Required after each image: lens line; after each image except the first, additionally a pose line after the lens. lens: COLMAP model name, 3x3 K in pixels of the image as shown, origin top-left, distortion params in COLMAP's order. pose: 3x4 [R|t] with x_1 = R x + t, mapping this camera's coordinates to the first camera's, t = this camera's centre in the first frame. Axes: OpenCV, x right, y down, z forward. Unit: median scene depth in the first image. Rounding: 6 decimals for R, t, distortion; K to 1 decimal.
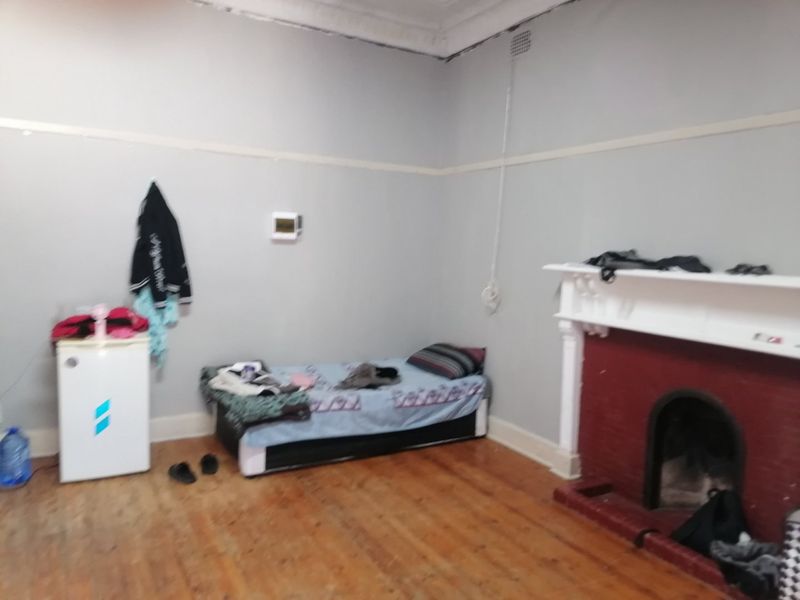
lens RADIAL K [[603.9, 0, 403.7], [0, 603.9, 309.3], [0, 0, 1]] dist [0.105802, -0.125507]
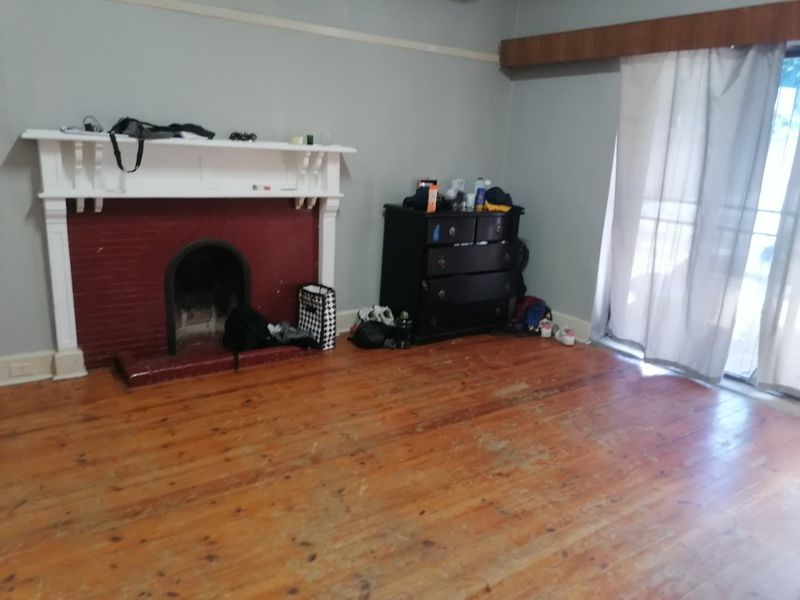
lens RADIAL K [[603.9, 0, 403.7], [0, 603.9, 309.3], [0, 0, 1]] dist [0.105802, -0.125507]
pose [[-0.125442, -0.290044, 0.948757, -0.787708], [0.054454, 0.952856, 0.298497, -0.079147], [-0.990605, 0.089107, -0.103734, 0.769132]]
